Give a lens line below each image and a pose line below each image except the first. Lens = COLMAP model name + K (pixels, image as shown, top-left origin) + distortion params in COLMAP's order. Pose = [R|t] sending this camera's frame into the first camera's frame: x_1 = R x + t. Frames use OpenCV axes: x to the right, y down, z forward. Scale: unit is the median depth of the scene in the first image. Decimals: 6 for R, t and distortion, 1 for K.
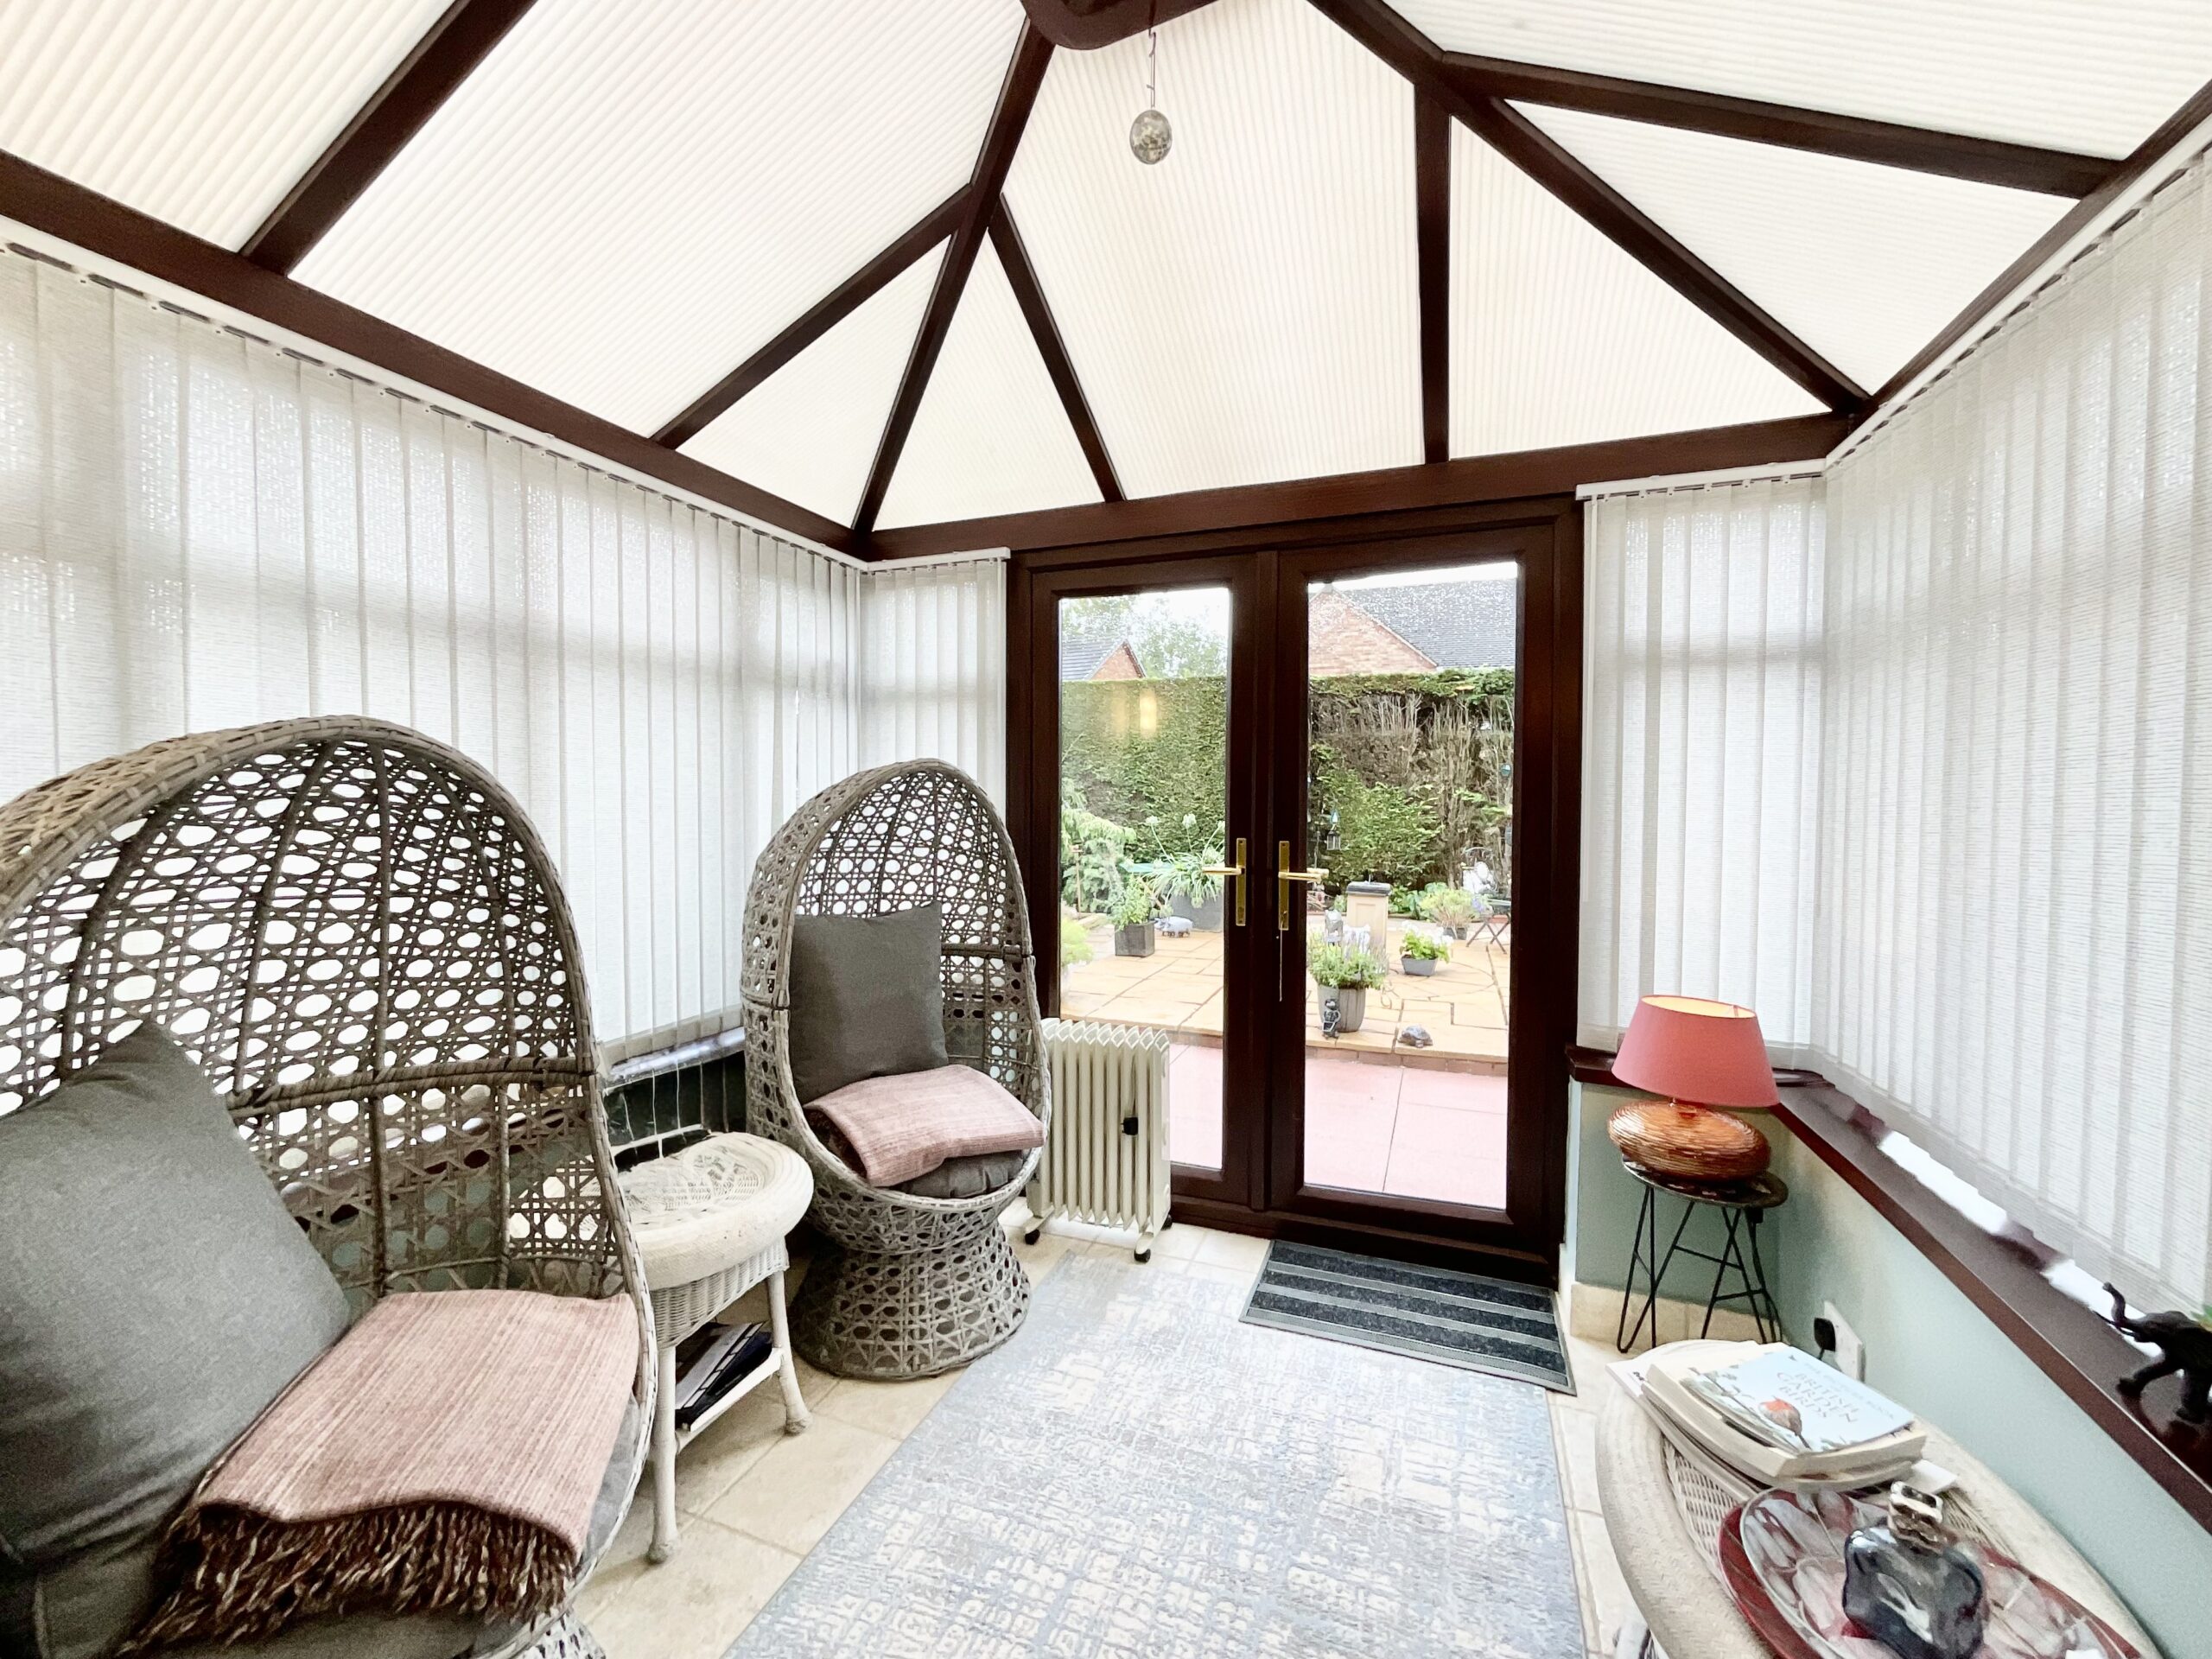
lens RADIAL K [[900.2, 0, 1103.1], [0, 900.2, 827.9], [0, 0, 1]] dist [0.001918, 0.000433]
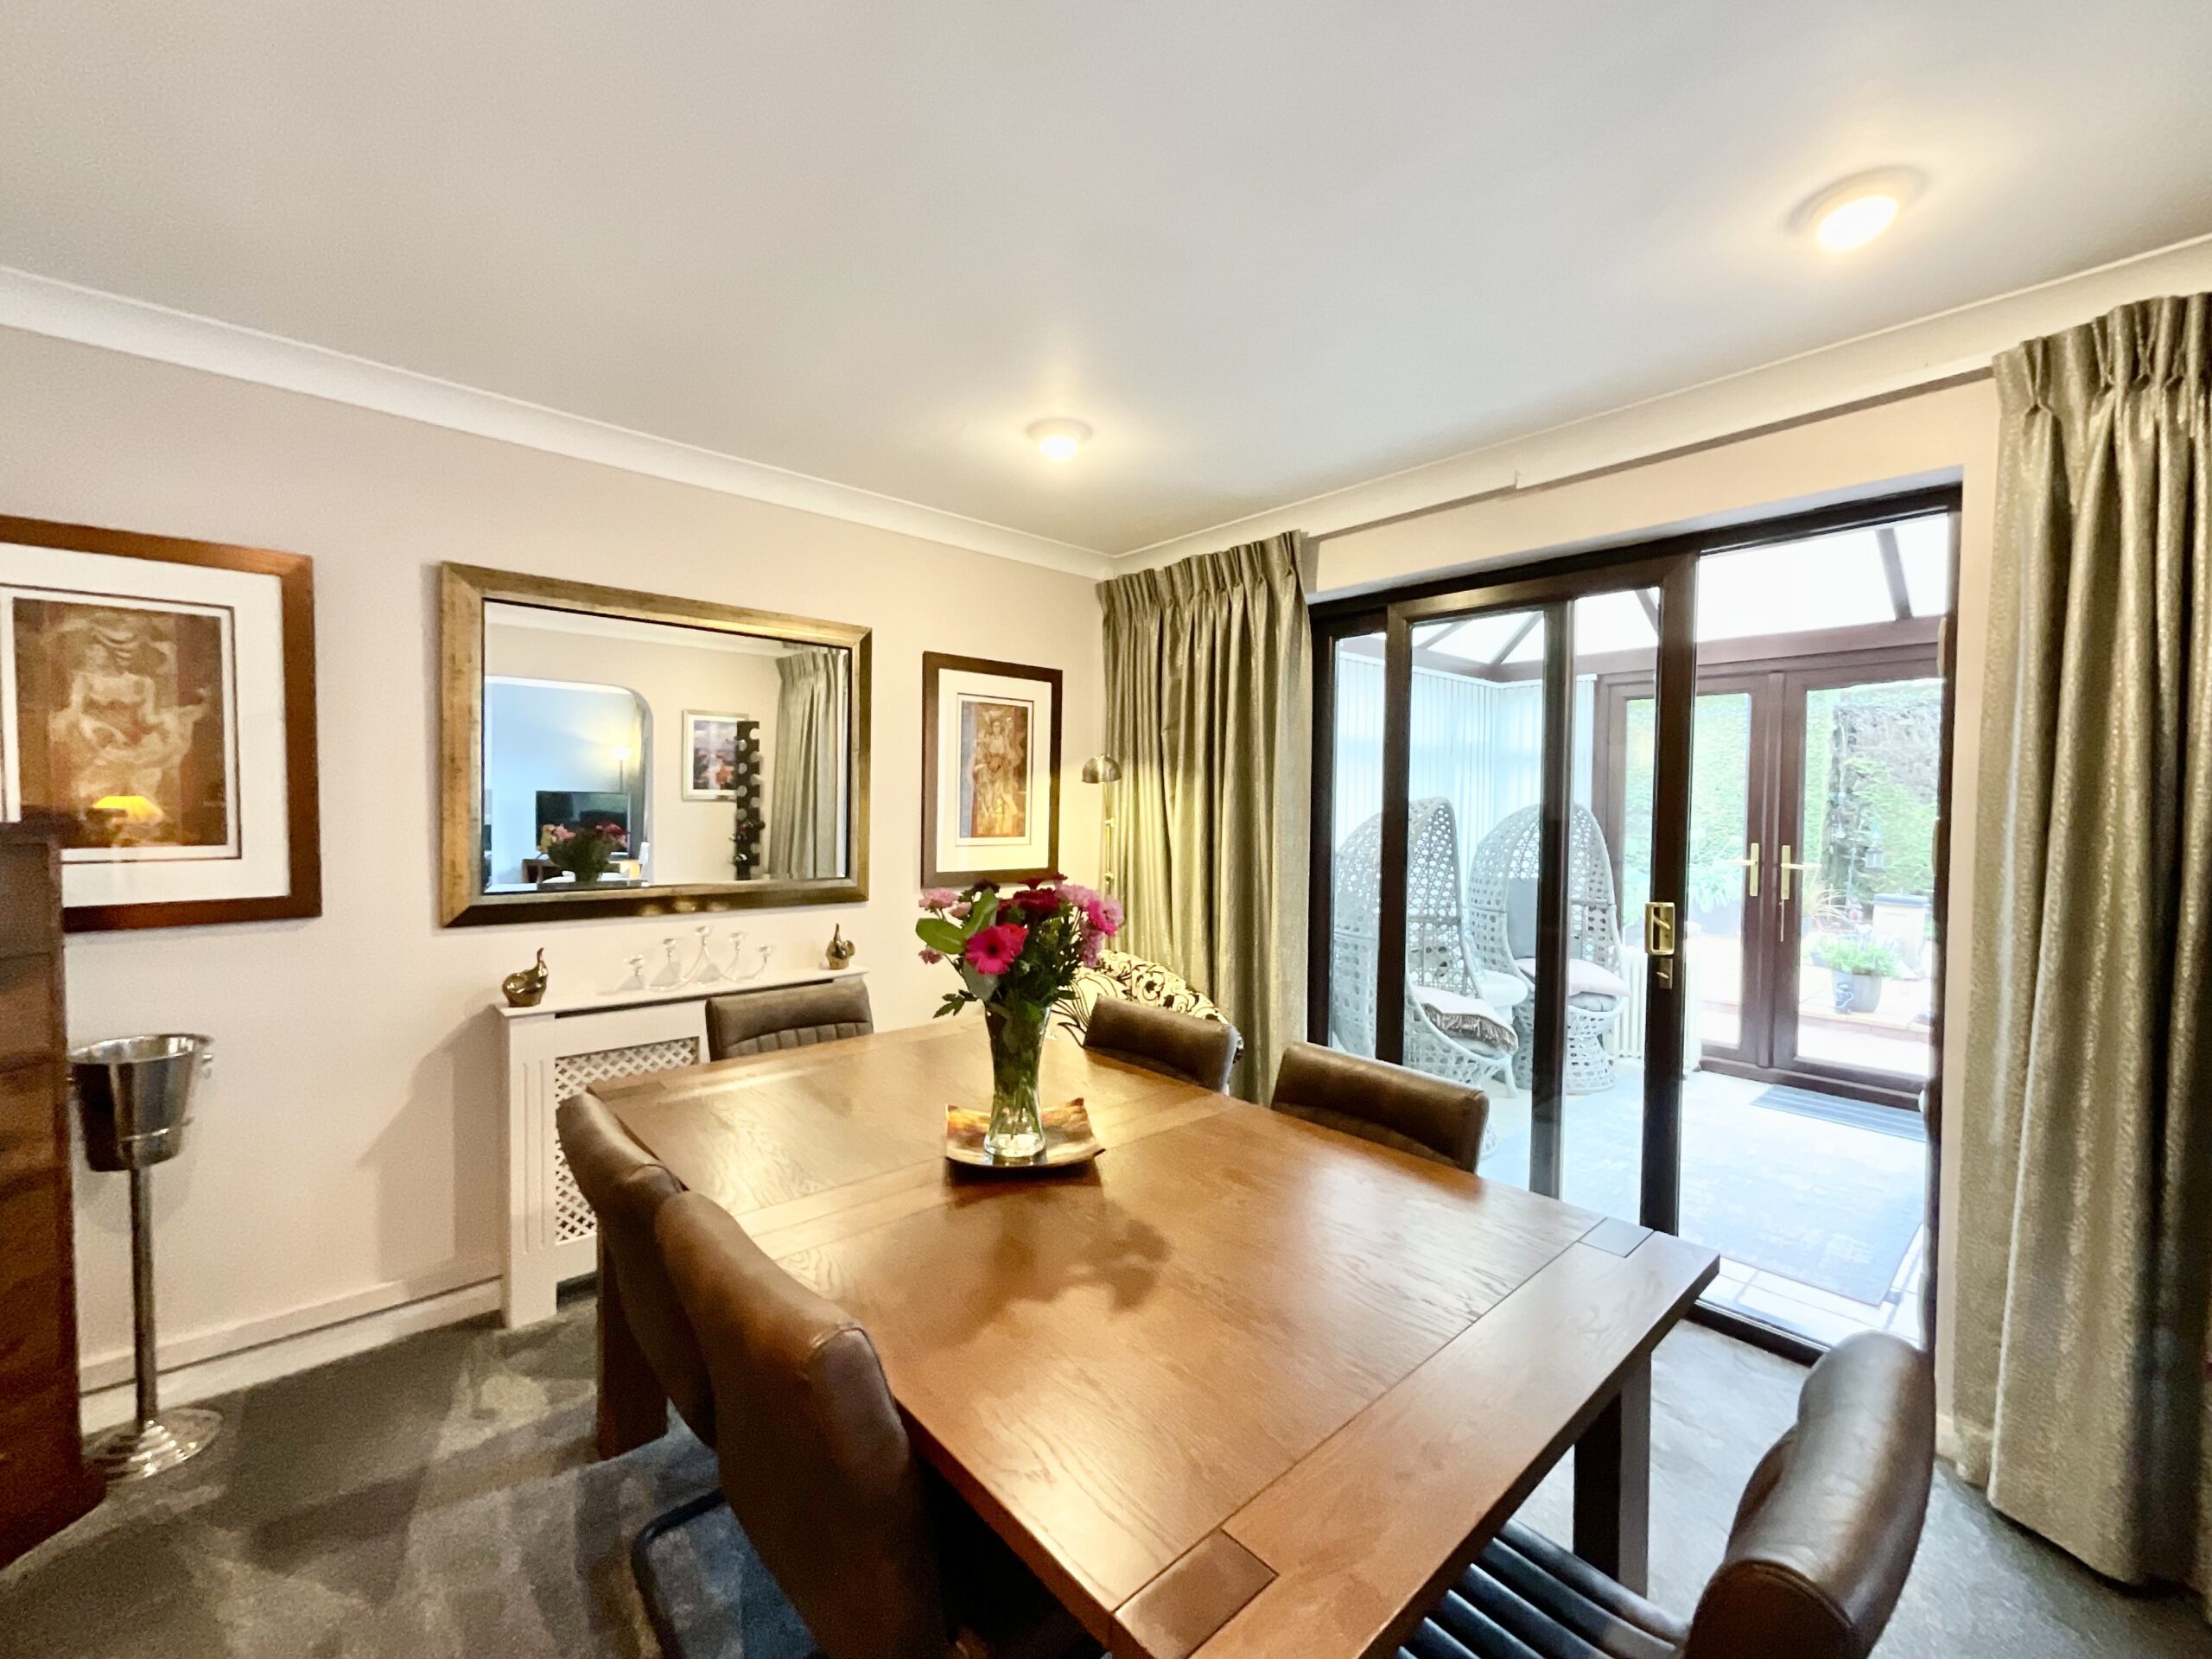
lens RADIAL K [[900.2, 0, 1103.1], [0, 900.2, 827.9], [0, 0, 1]] dist [0.001918, 0.000433]
pose [[0.888463, 0.016566, -0.458650, -0.157493], [-0.020805, 0.999775, -0.004190, 0.013418], [0.458477, 0.013264, 0.888607, -1.056319]]
